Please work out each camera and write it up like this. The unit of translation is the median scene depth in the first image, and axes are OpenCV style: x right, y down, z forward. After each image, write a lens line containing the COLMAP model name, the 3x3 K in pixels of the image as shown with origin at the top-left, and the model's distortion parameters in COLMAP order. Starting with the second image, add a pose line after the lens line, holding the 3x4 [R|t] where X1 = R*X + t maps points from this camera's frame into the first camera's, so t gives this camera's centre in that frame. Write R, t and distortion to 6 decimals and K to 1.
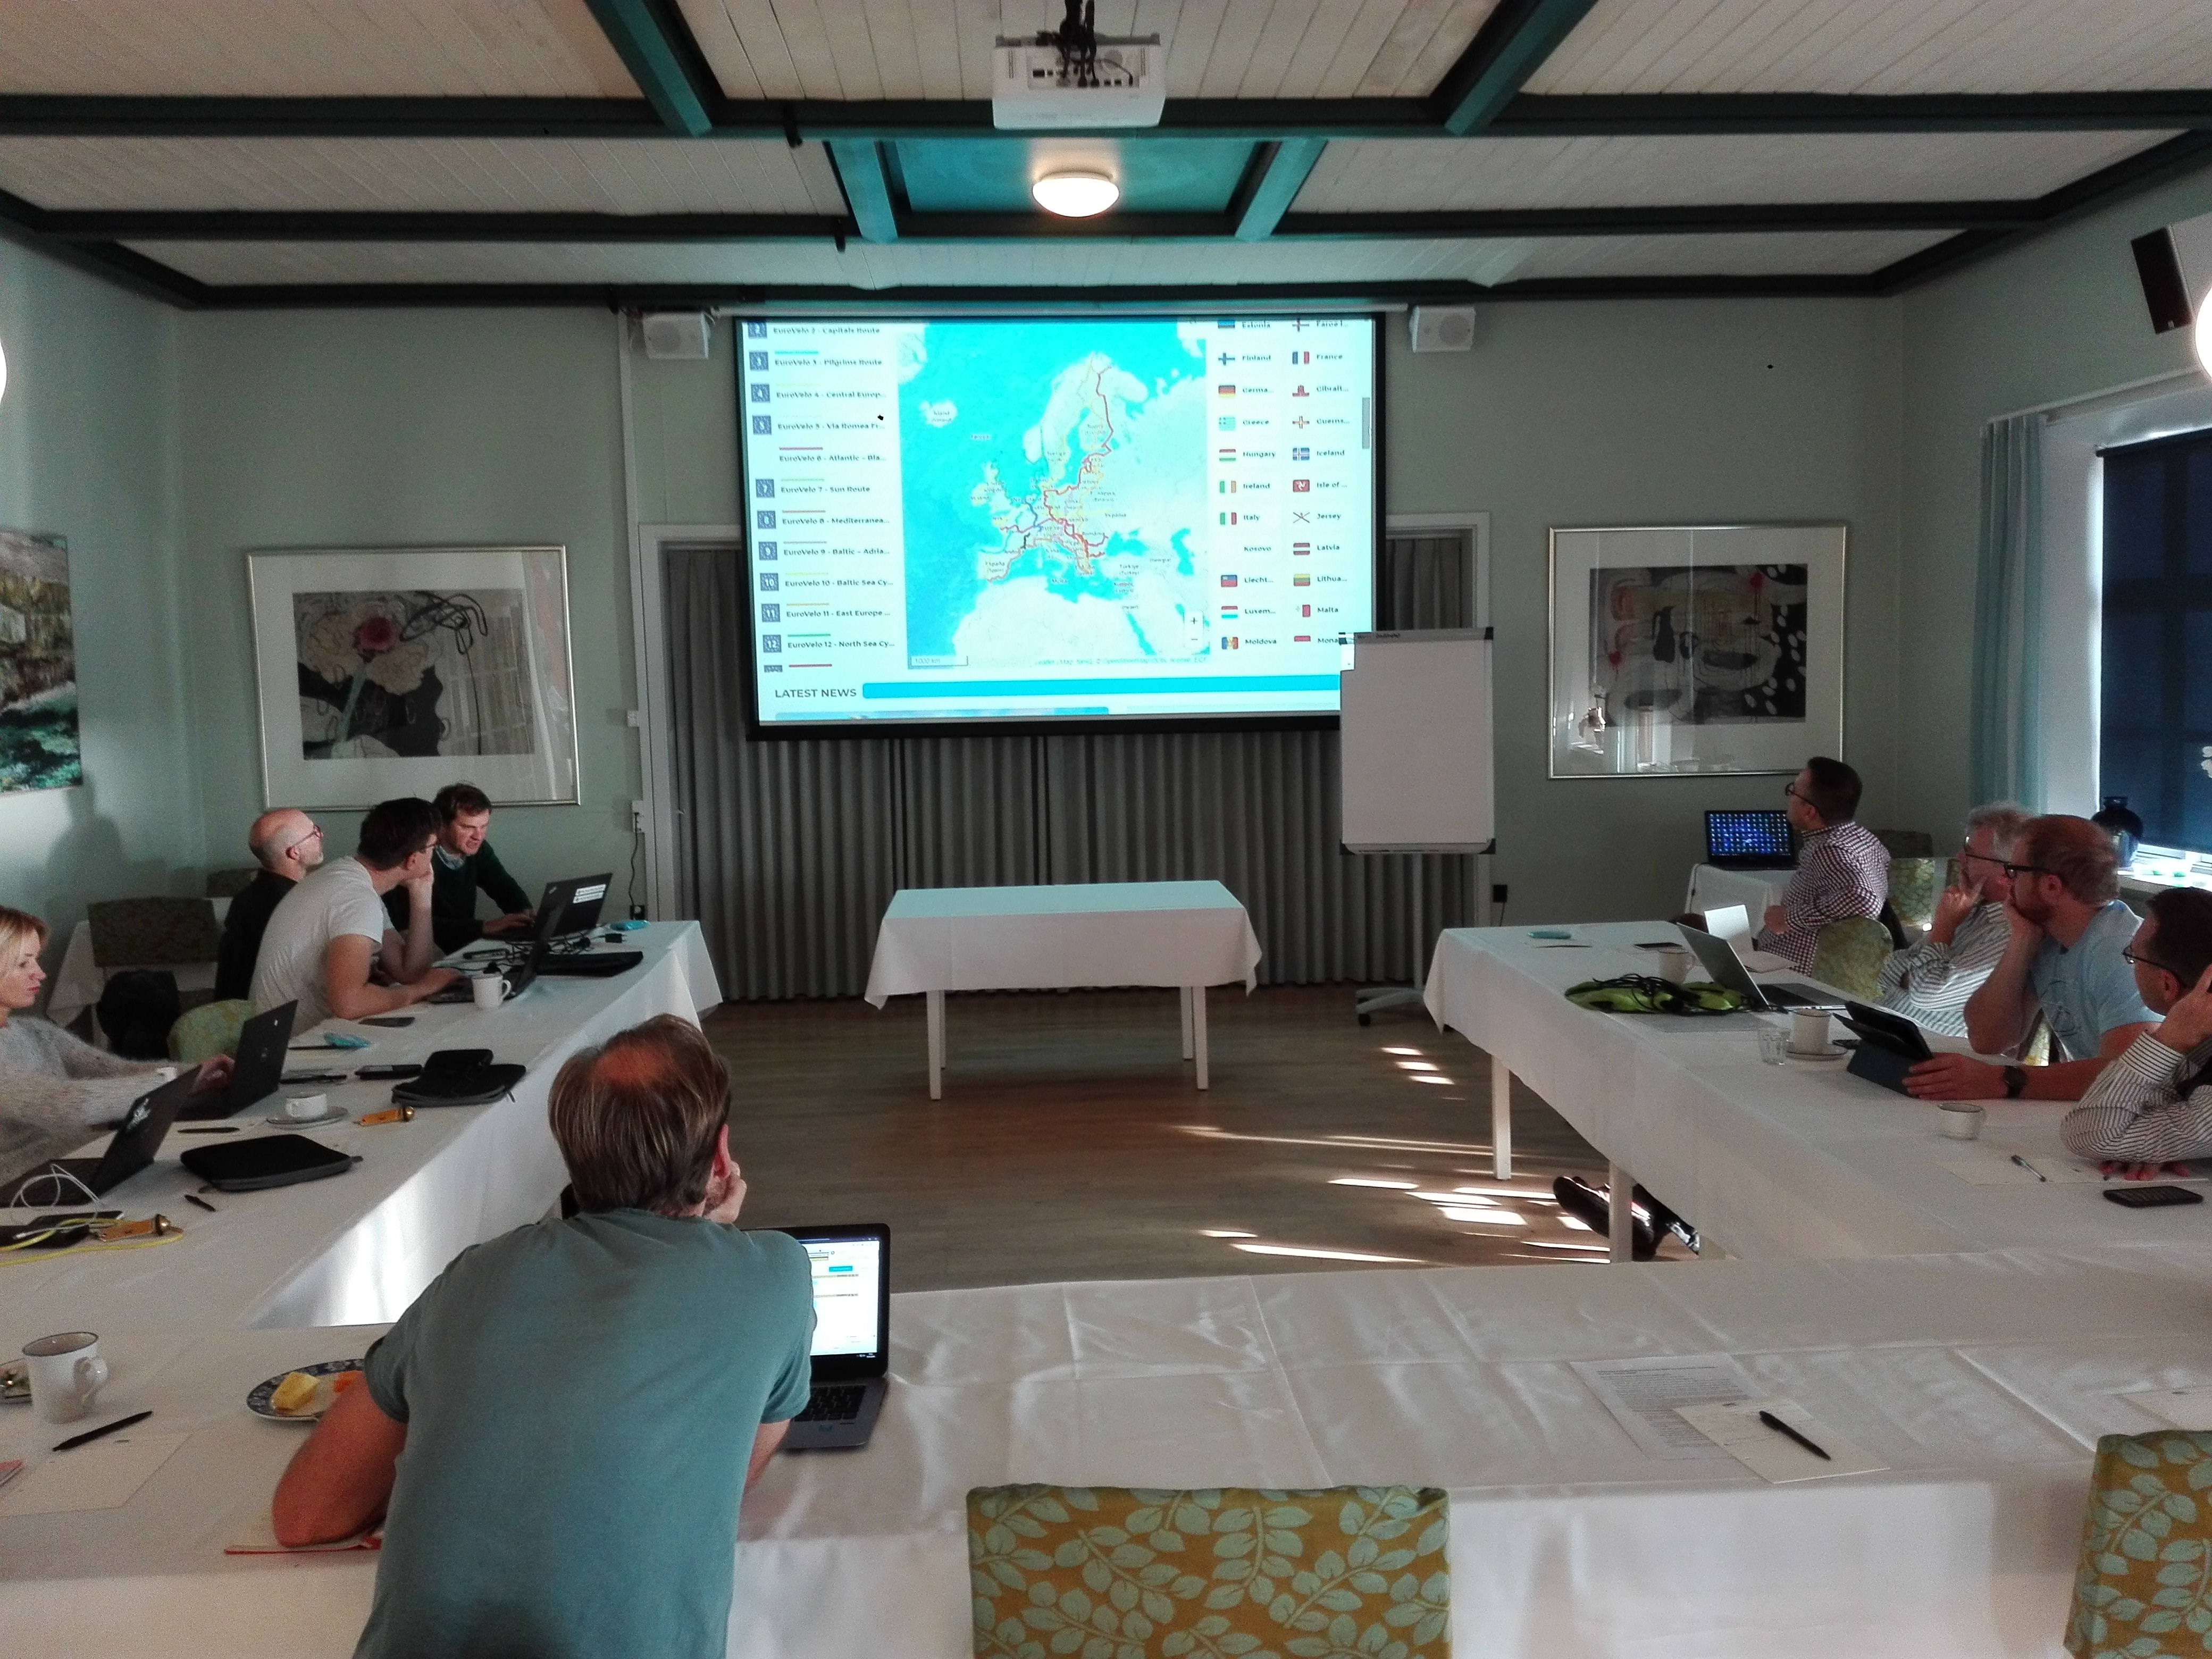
lens RADIAL K [[1778.7, 0, 1106.5], [0, 1778.7, 791.3], [0, 0, 1]] dist [0.122753, -0.226674]
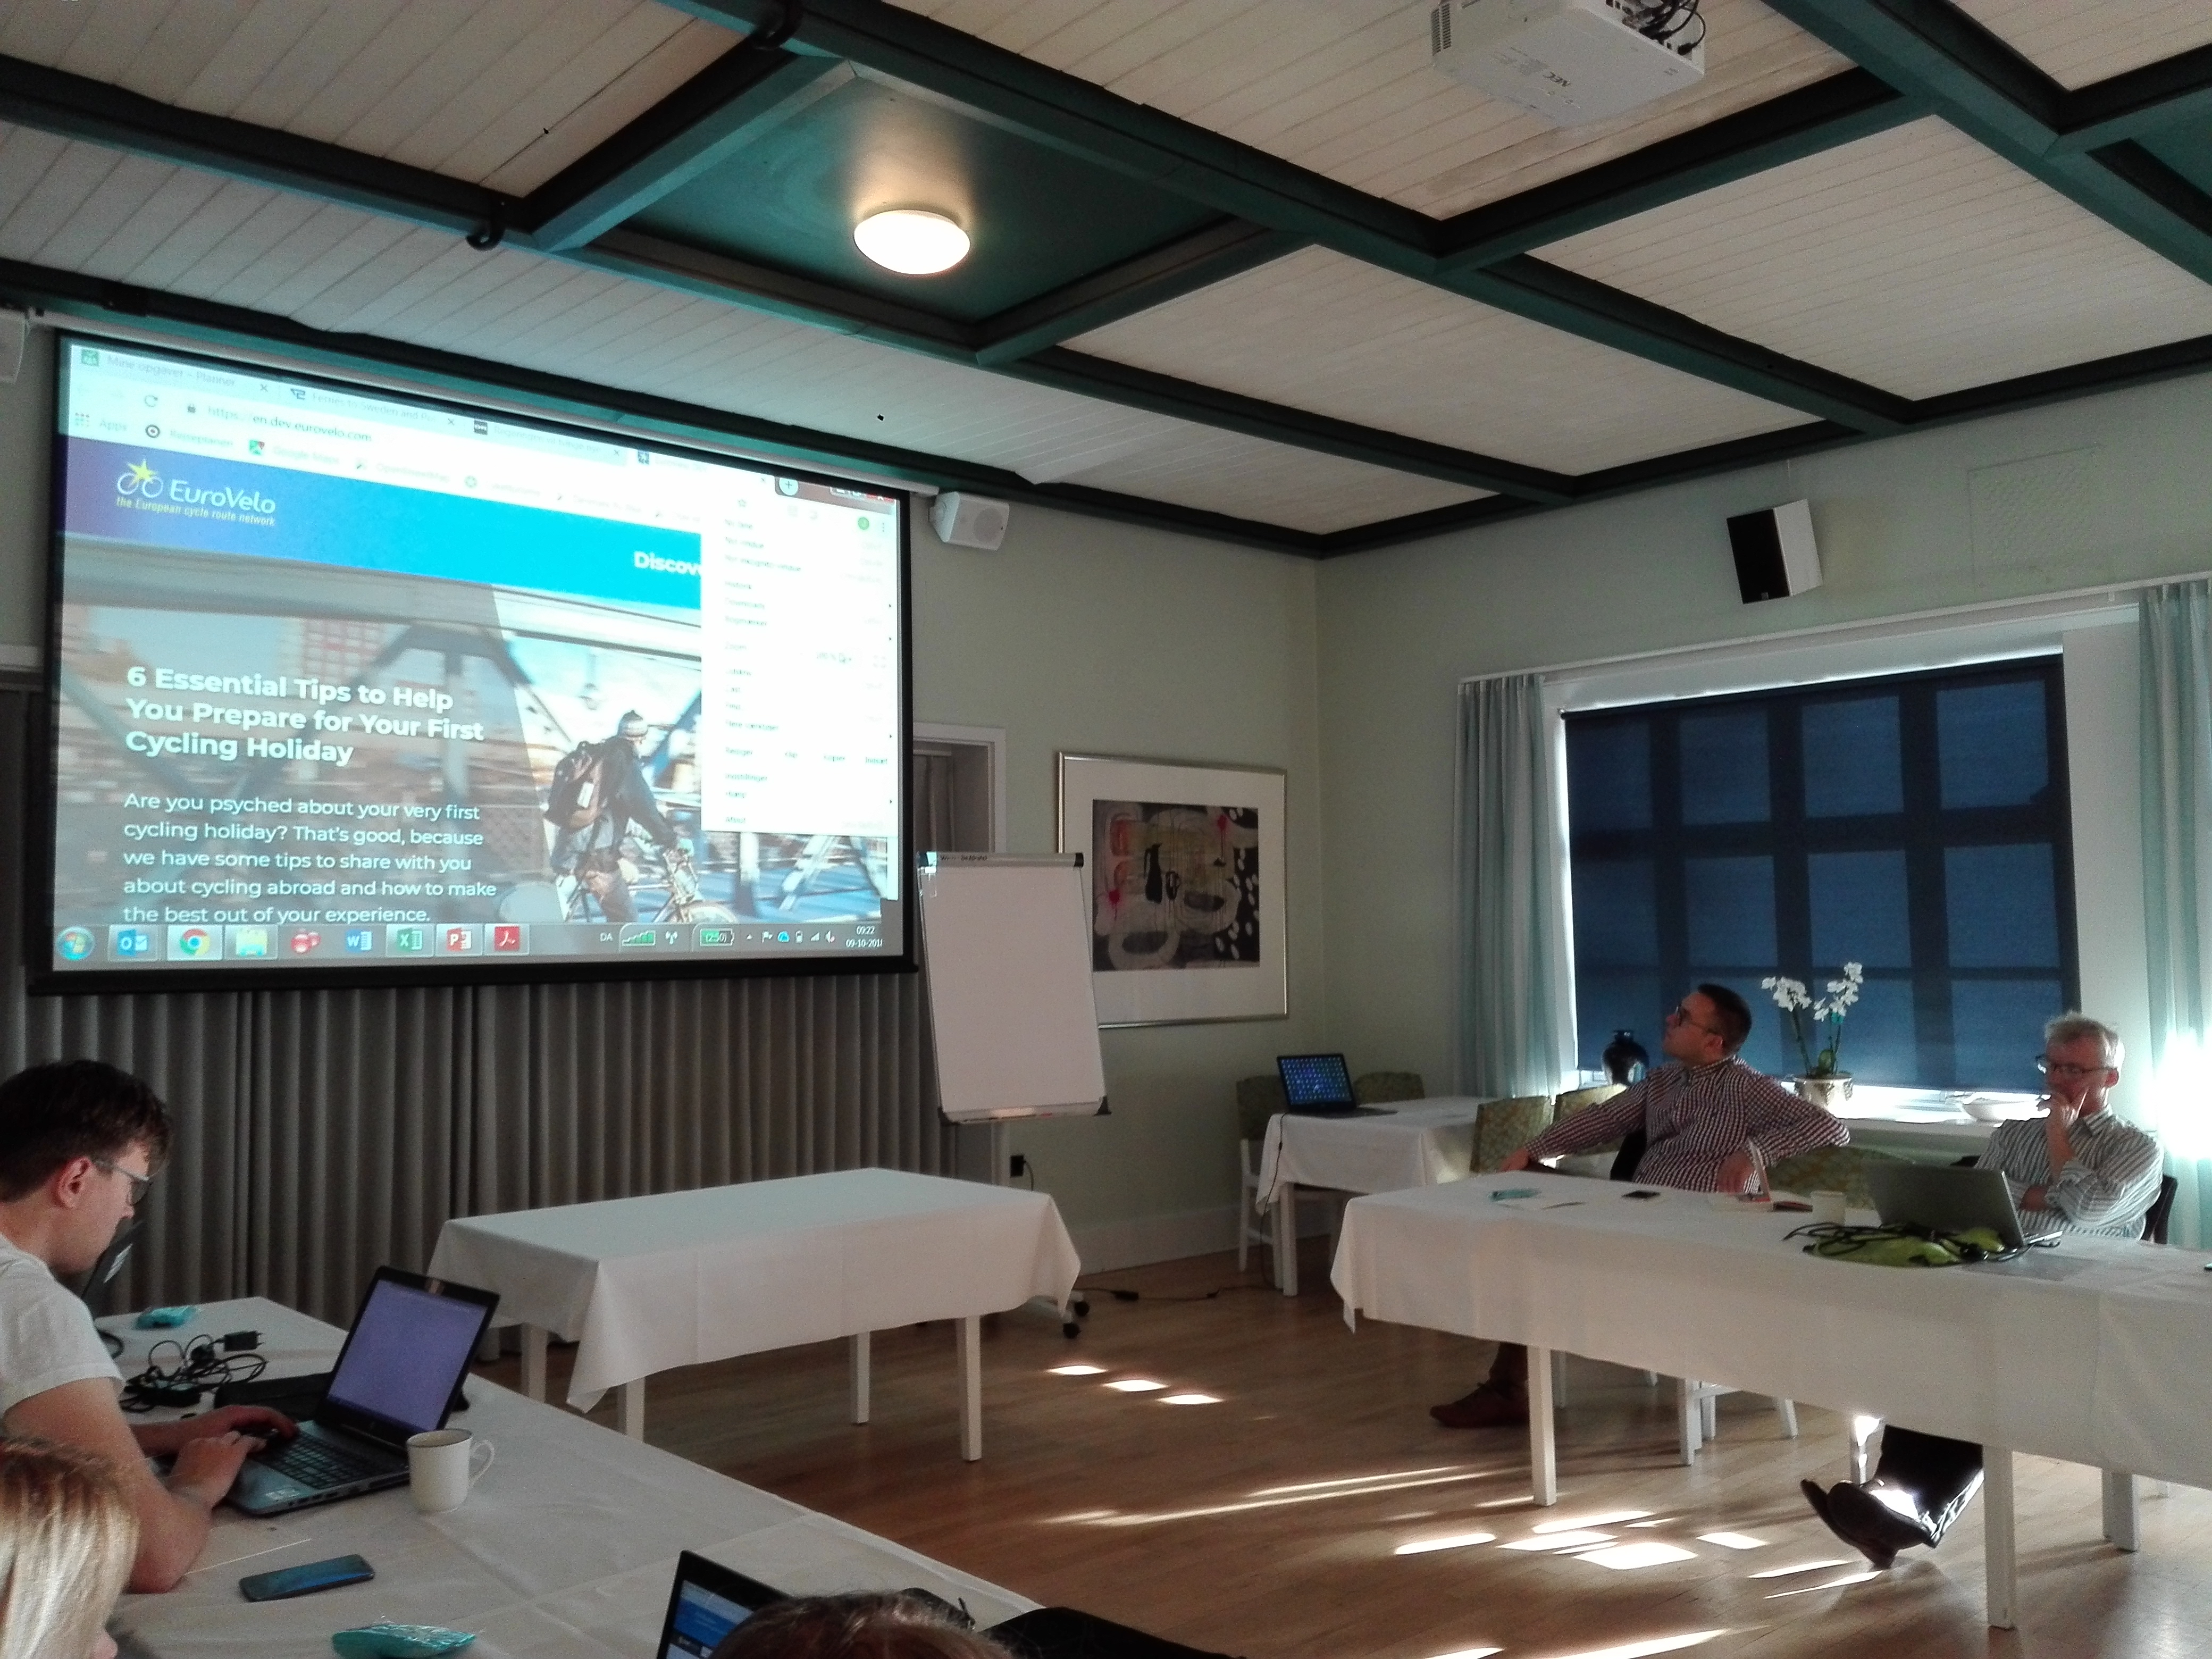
lens RADIAL K [[1778.7, 0, 1106.5], [0, 1778.7, 791.3], [0, 0, 1]] dist [0.122753, -0.226674]
pose [[0.784698, 0.061298, 0.616841, -0.291068], [0.038178, 0.988431, -0.146791, 0.006713], [-0.618702, 0.138736, 0.773279, 0.287222]]
